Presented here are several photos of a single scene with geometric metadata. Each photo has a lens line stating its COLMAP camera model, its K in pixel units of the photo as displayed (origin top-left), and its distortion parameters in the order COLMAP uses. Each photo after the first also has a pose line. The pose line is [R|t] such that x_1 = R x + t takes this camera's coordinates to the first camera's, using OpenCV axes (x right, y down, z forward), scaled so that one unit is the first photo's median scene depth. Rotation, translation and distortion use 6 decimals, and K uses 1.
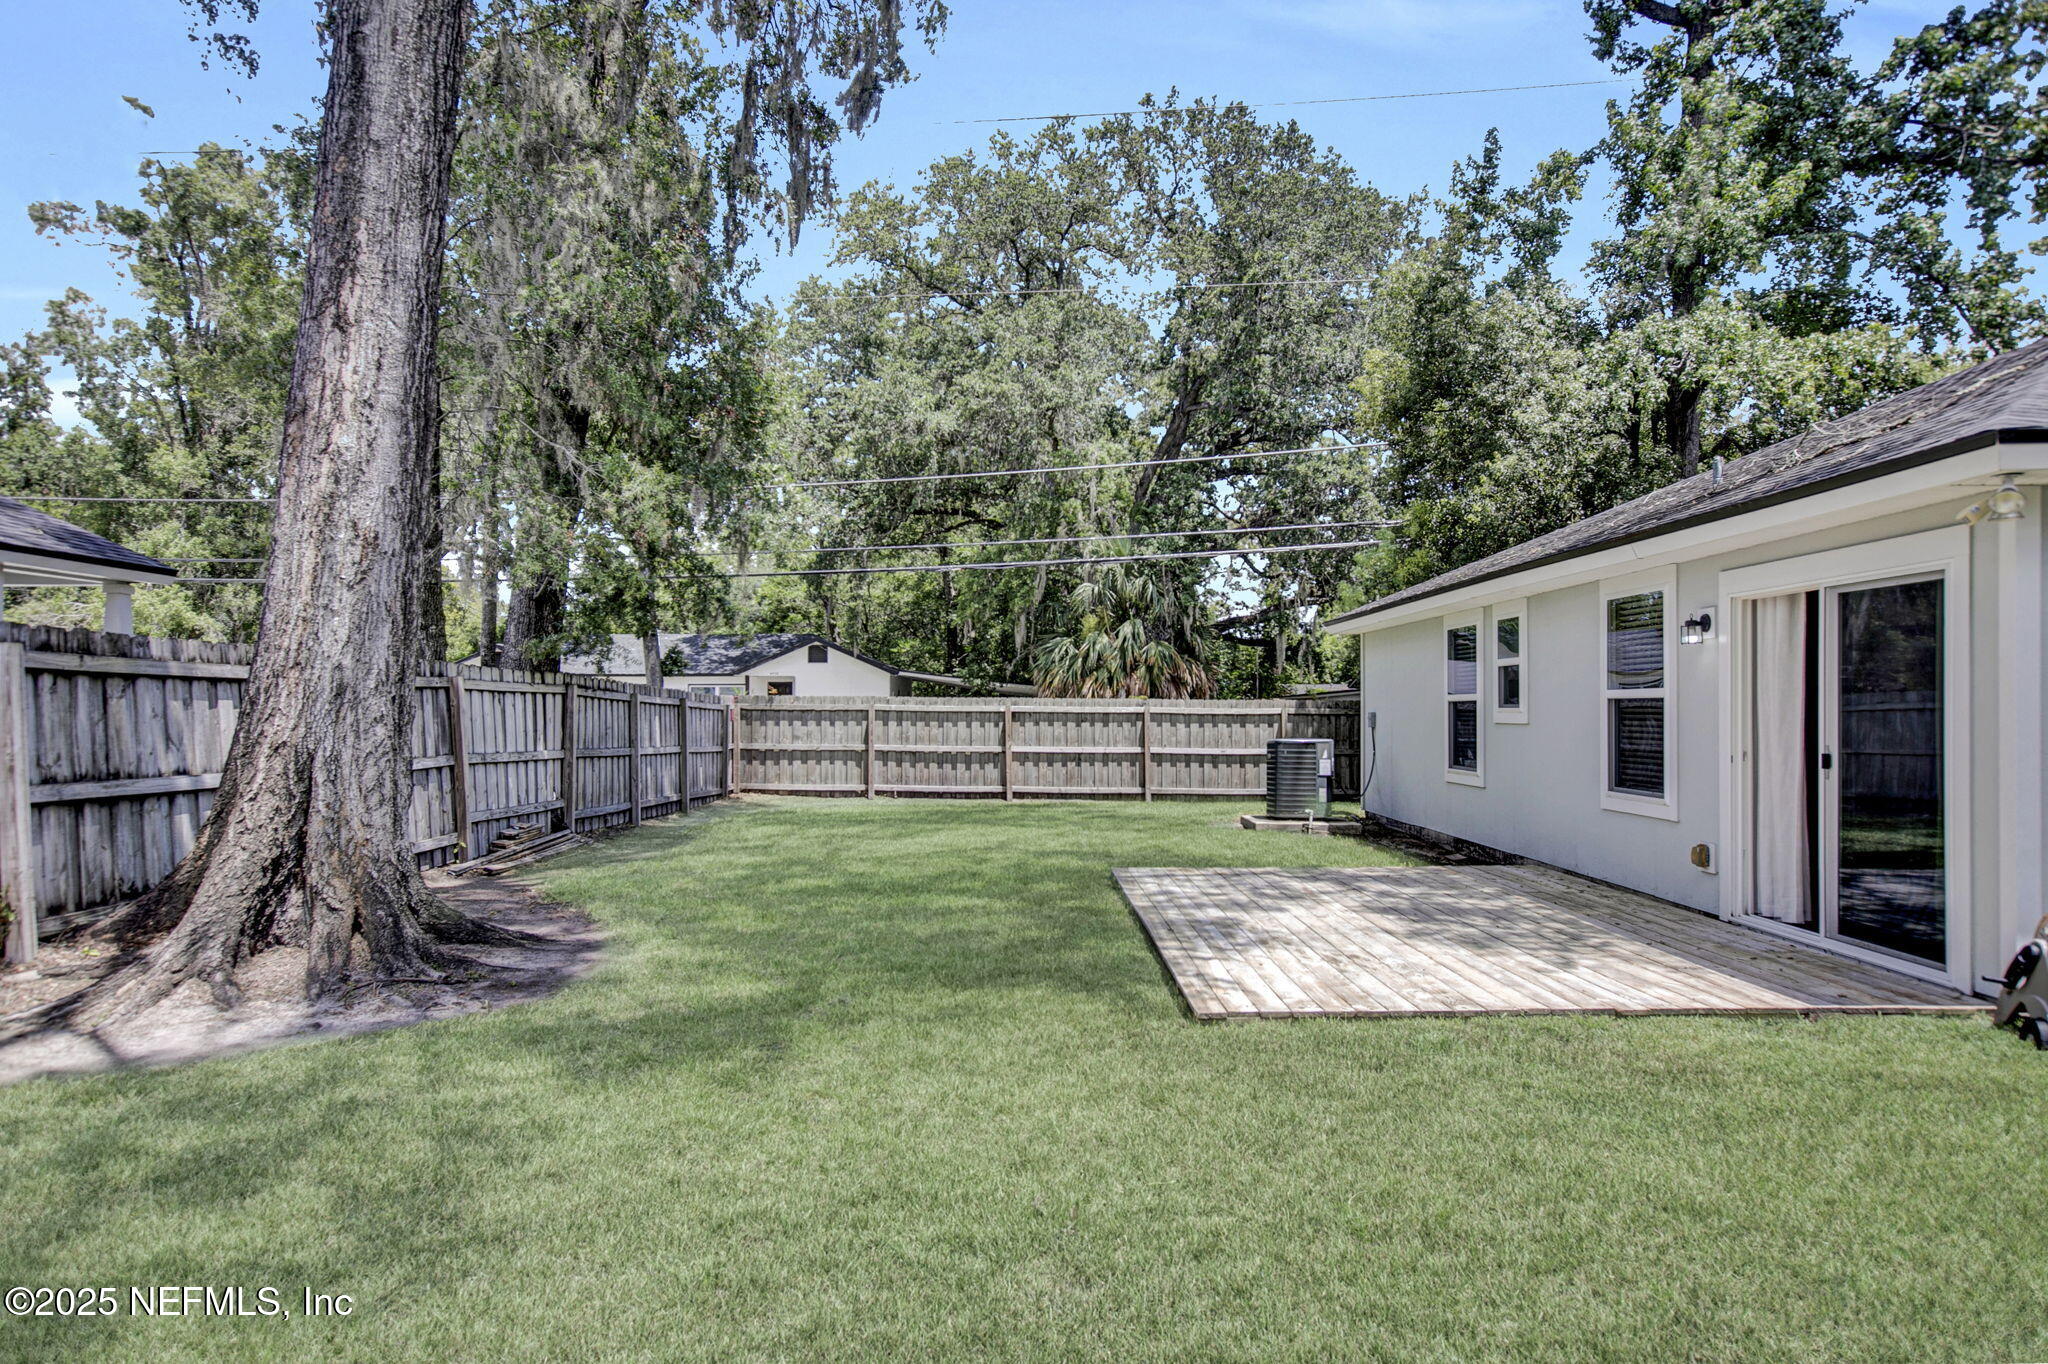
lens RADIAL K [[1250.9, 0, 1010.0], [0, 1250.9, 701.9], [0, 0, 1]] dist [-0.003451, 0.009054]
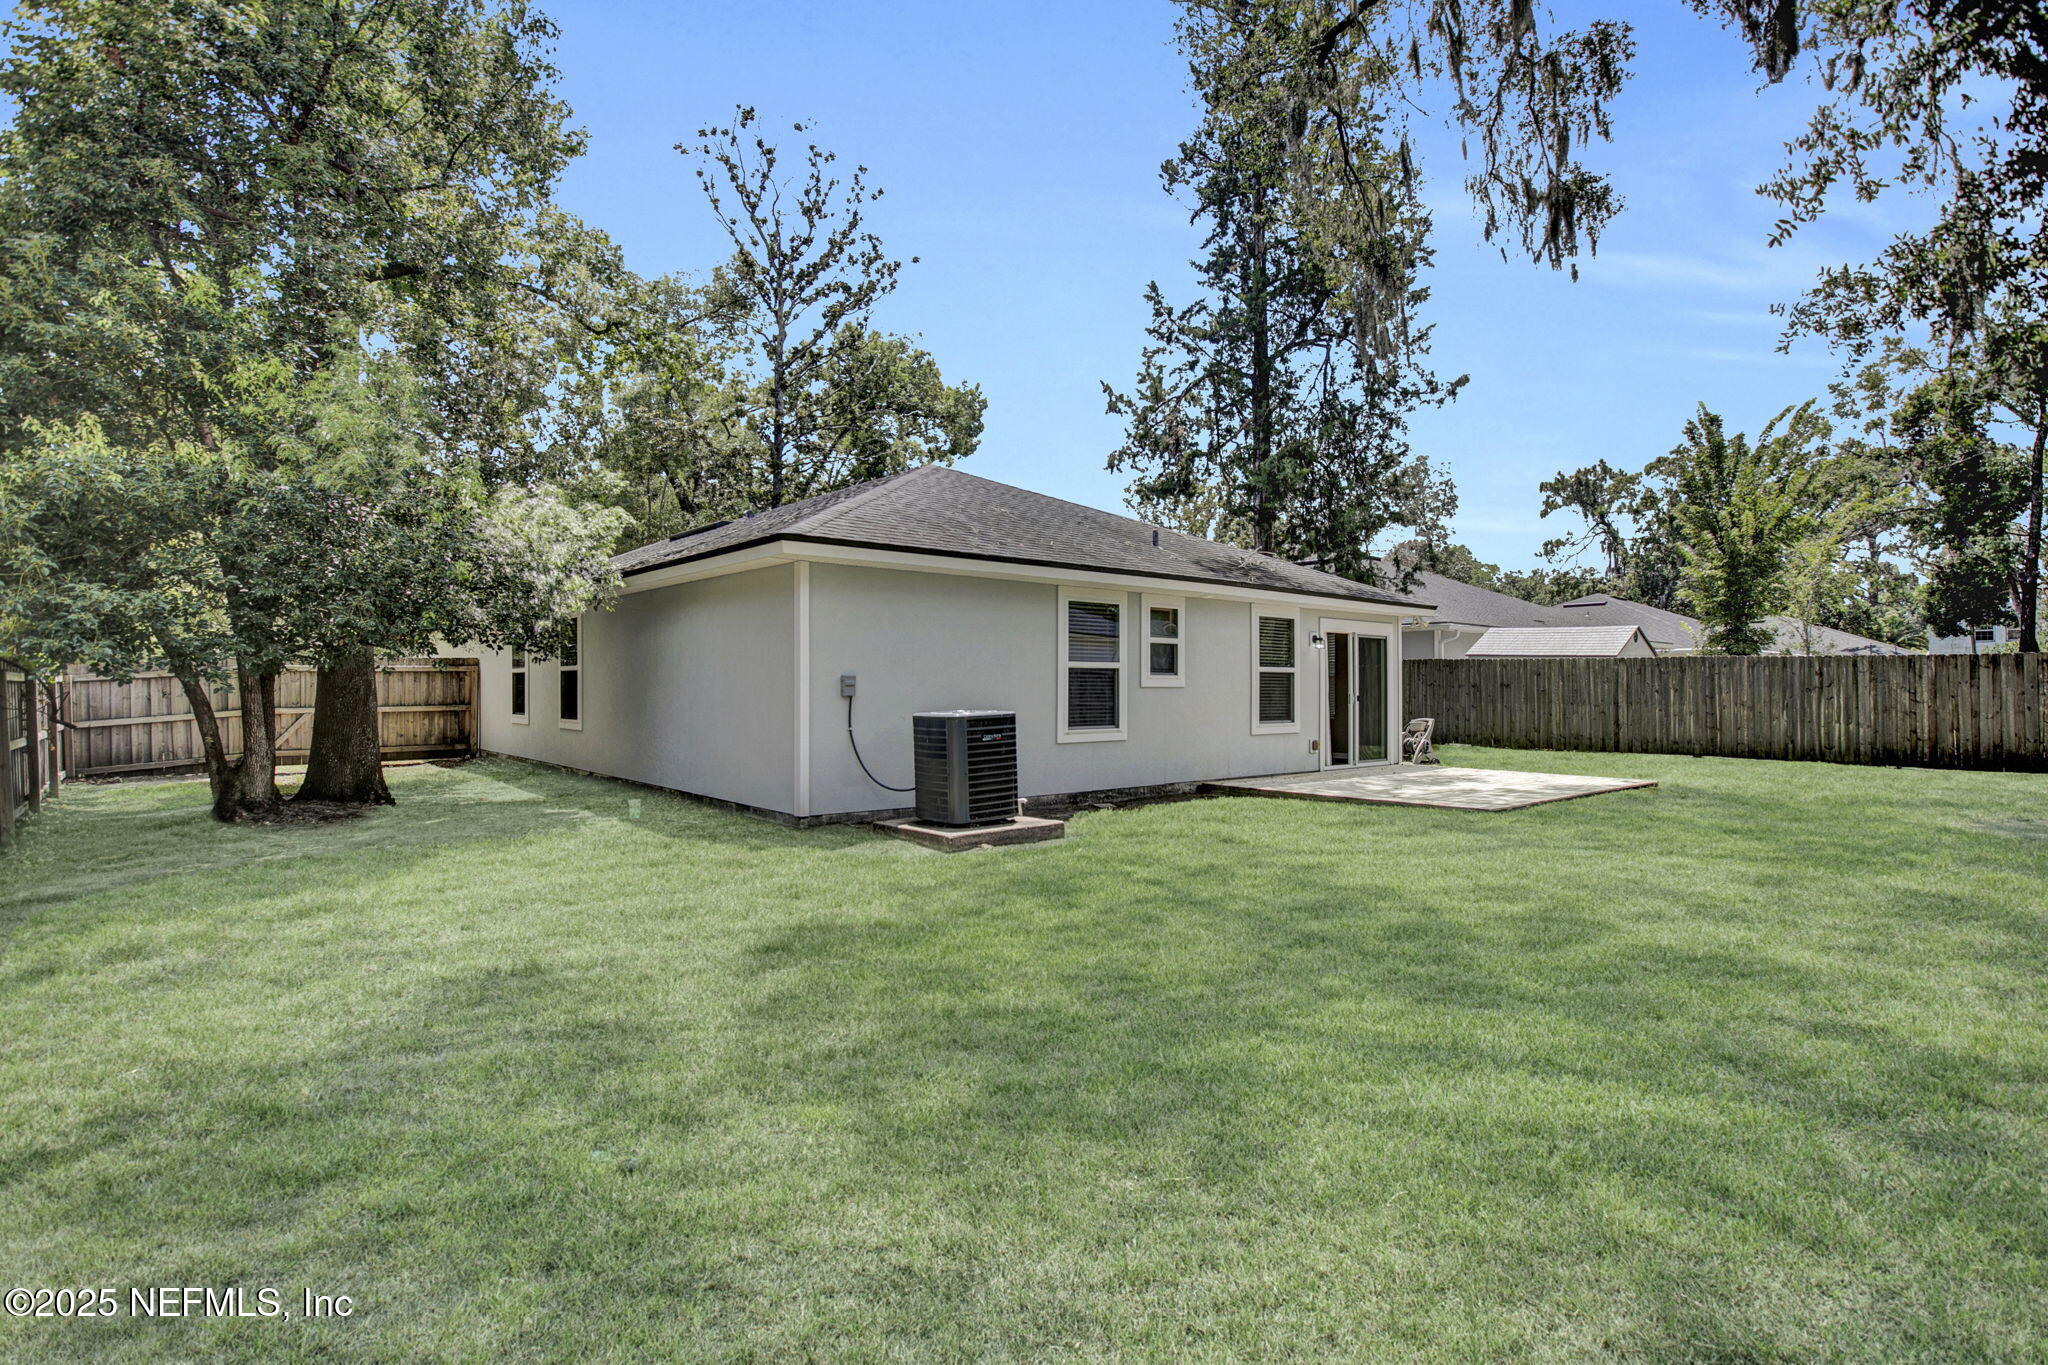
lens RADIAL K [[967.2, 0, 1023.9], [0, 967.2, 684.7], [0, 0, 1]] dist [-0.011127, 0.007107]
pose [[-0.662041, 0.003200, 0.749461, -0.149832], [-0.003874, 0.999963, -0.007692, 0.012770], [-0.749458, -0.007995, -0.662004, 1.002577]]
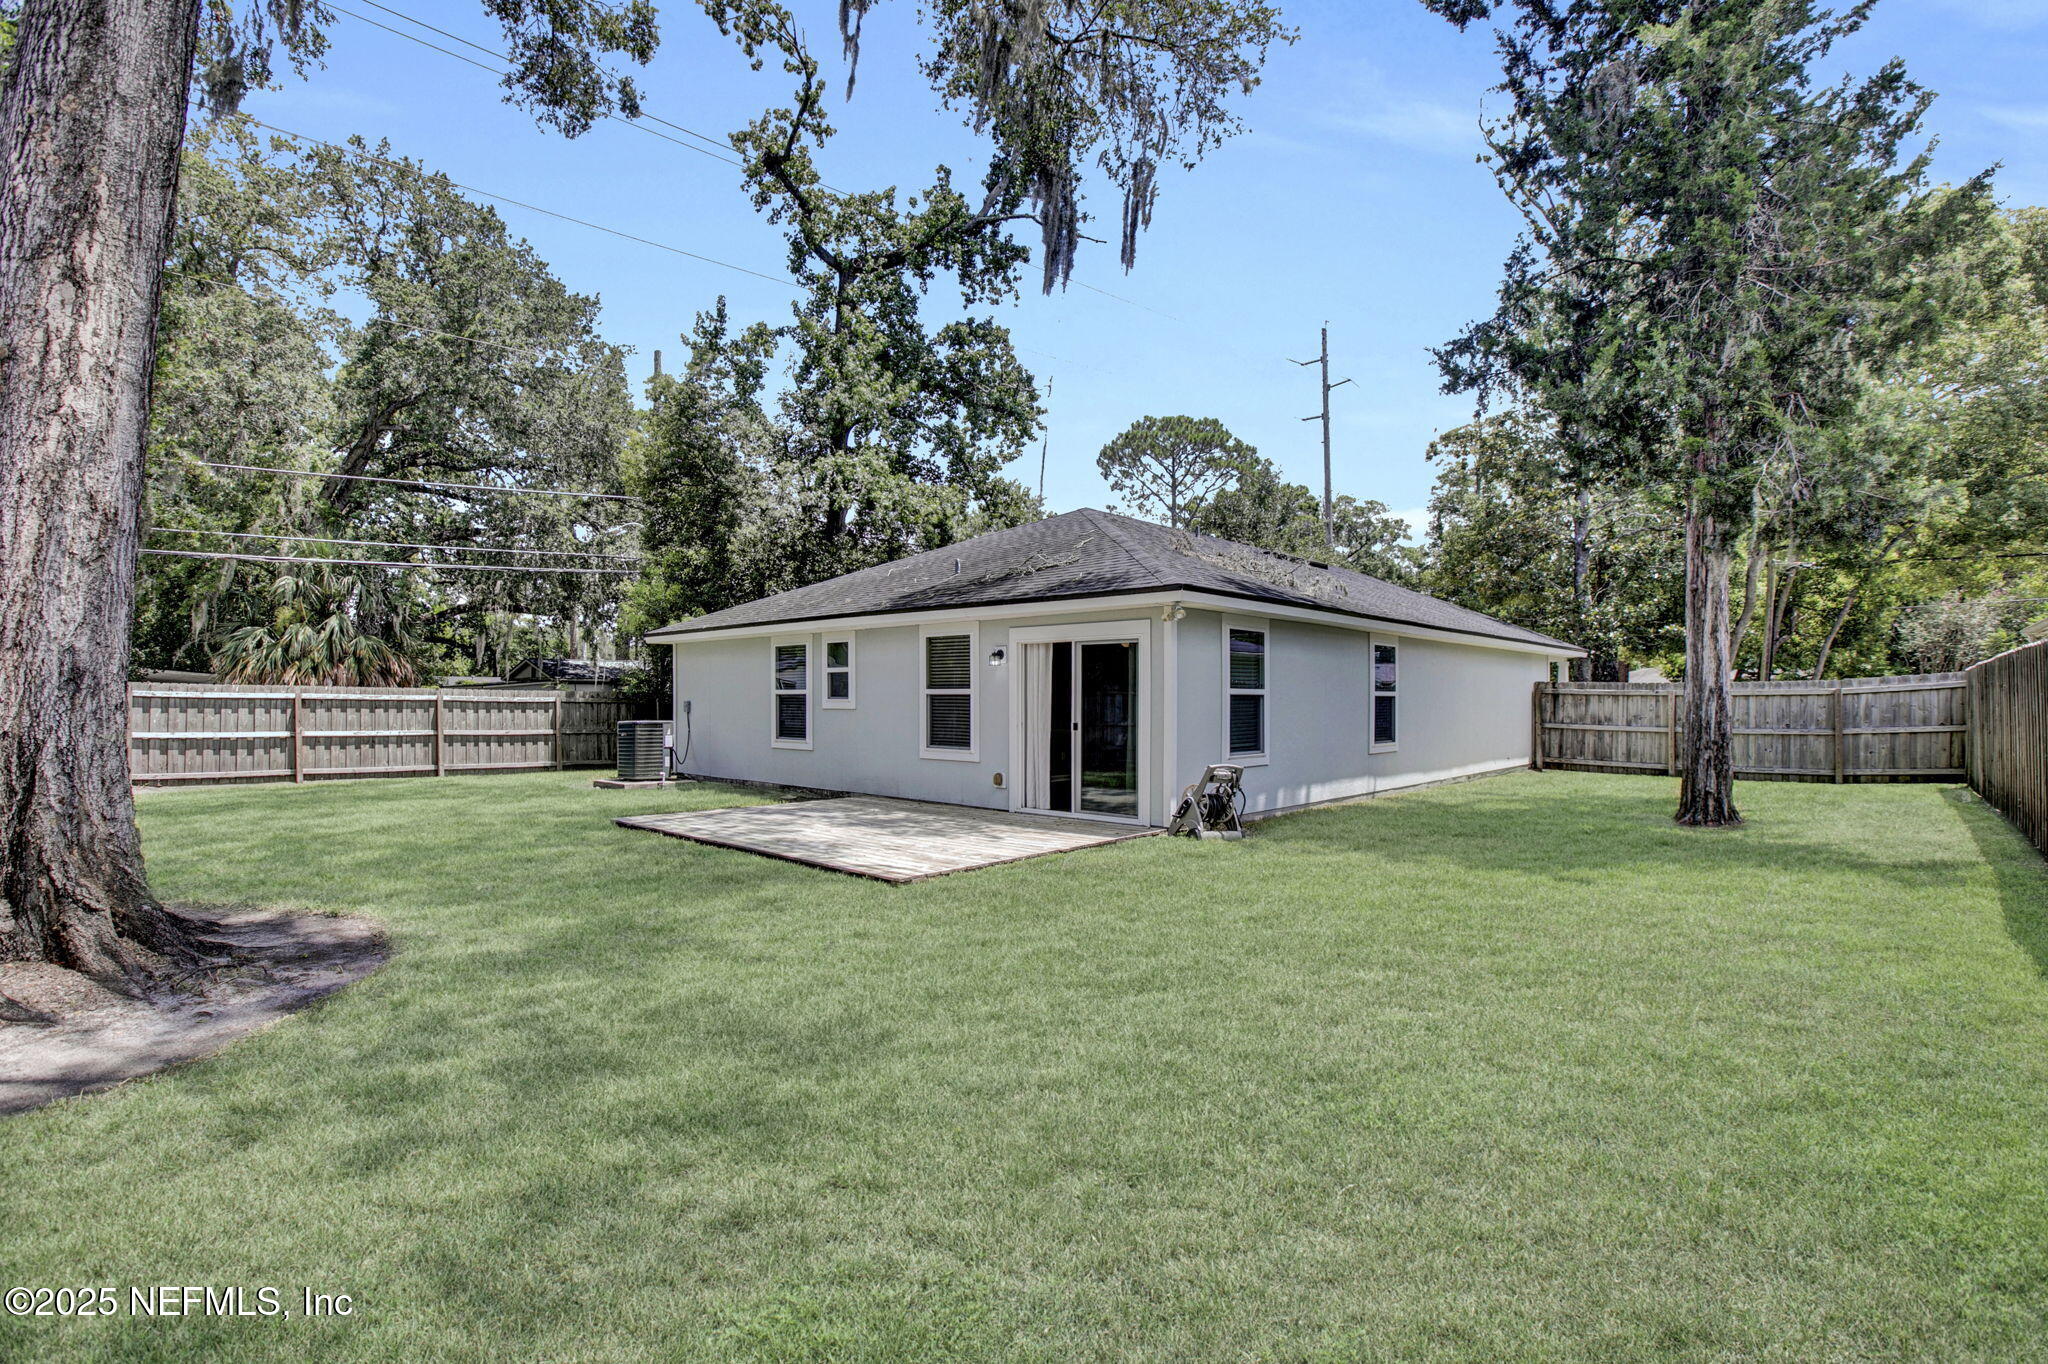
lens RADIAL K [[967.2, 0, 1020.5], [0, 967.2, 690.6], [0, 0, 1]] dist [-0.011127, 0.007107]
pose [[0.672437, 0.011632, 0.740063, -0.198684], [-0.010206, 0.999927, -0.006443, -0.000142], [-0.740084, -0.003221, 0.672507, 0.001662]]
